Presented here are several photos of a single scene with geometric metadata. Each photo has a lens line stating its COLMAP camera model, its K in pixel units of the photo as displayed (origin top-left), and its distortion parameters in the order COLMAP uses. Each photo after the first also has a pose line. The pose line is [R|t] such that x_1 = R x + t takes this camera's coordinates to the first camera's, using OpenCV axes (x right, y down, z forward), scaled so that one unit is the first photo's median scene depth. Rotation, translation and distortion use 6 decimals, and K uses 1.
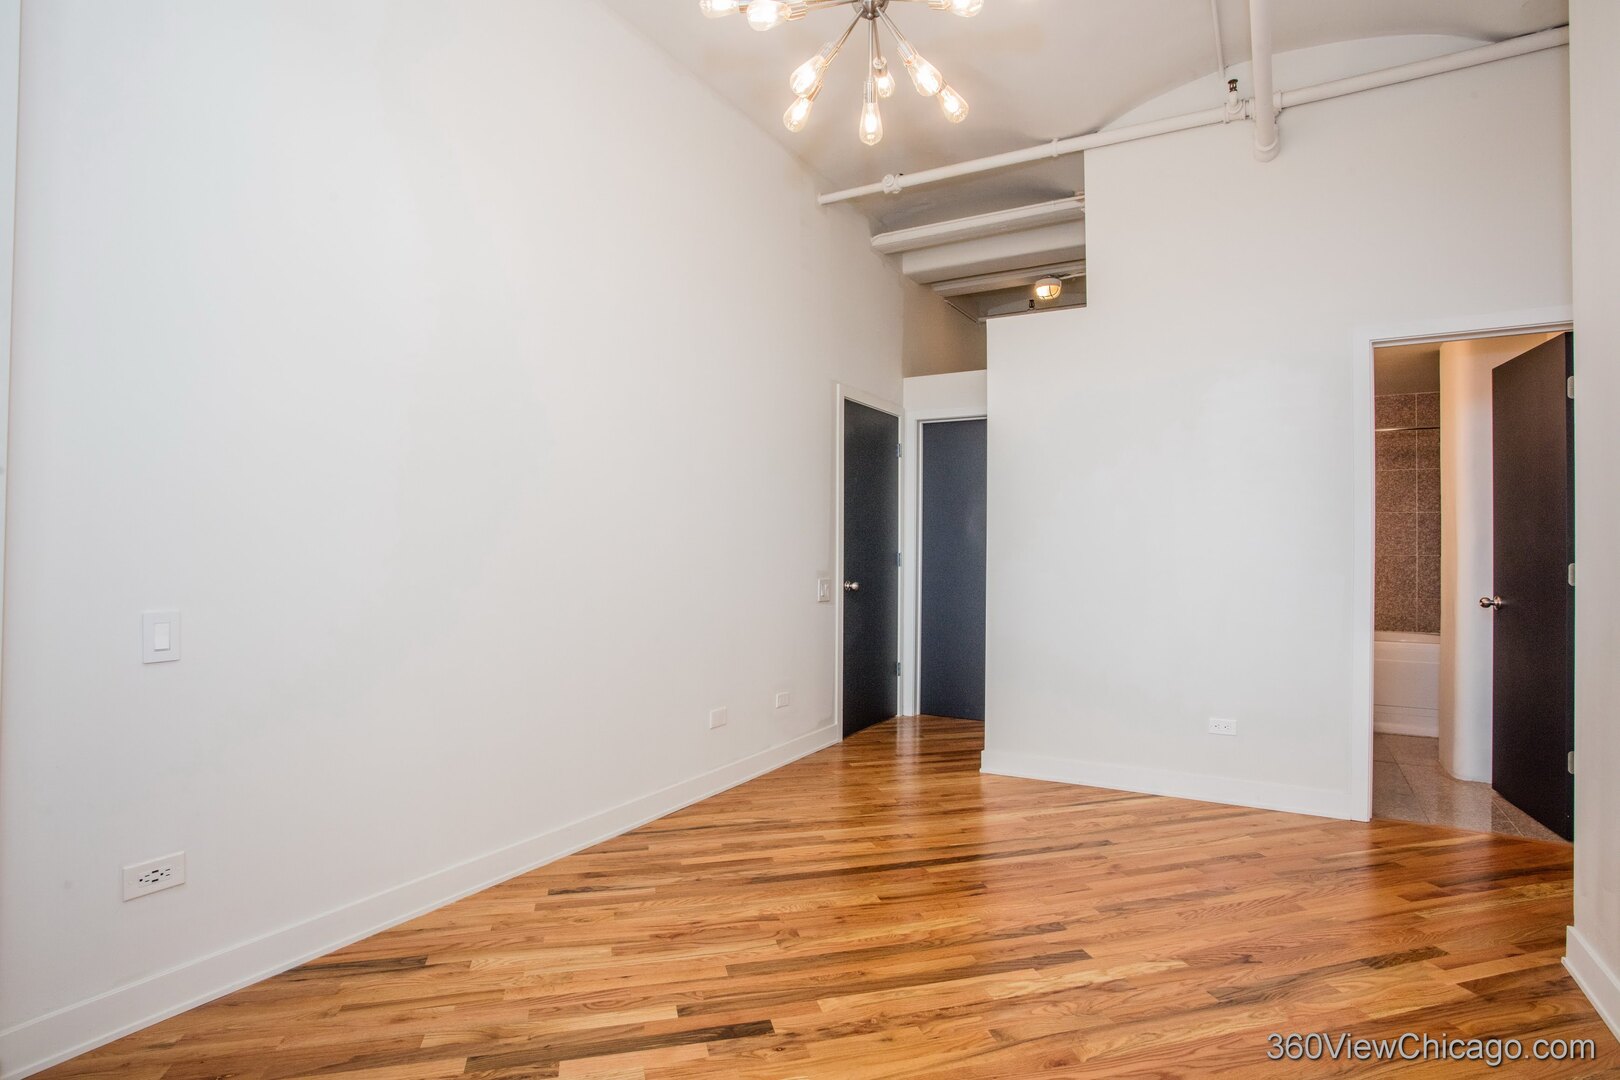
lens RADIAL K [[843.9, 0, 810.0], [0, 843.9, 540.0], [0, 0, 1]] dist [-0.000607, -0.000013]
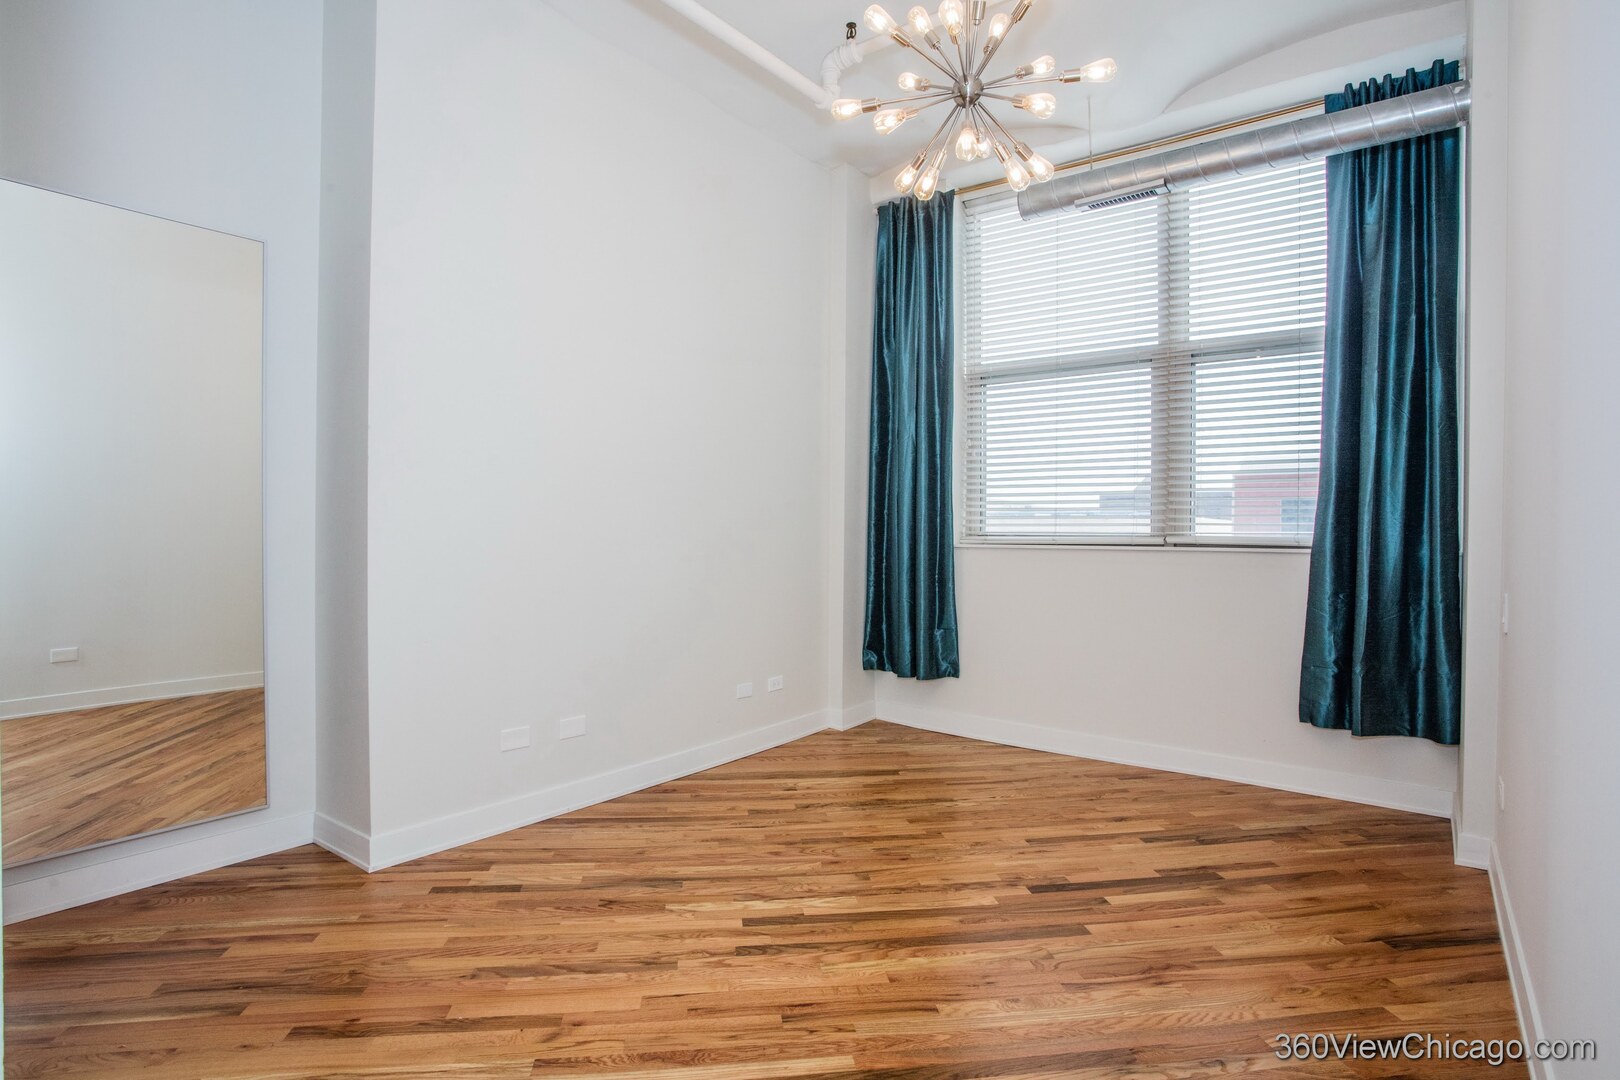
lens RADIAL K [[789.9, 0, 812.0], [0, 789.9, 541.4], [0, 0, 1]] dist [-0.082718, 0.040459]
pose [[-0.991949, -0.016812, 0.125520, 0.135987], [-0.017396, 0.999842, -0.003556, 0.021994], [-0.125440, -0.005711, -0.992085, 2.012465]]
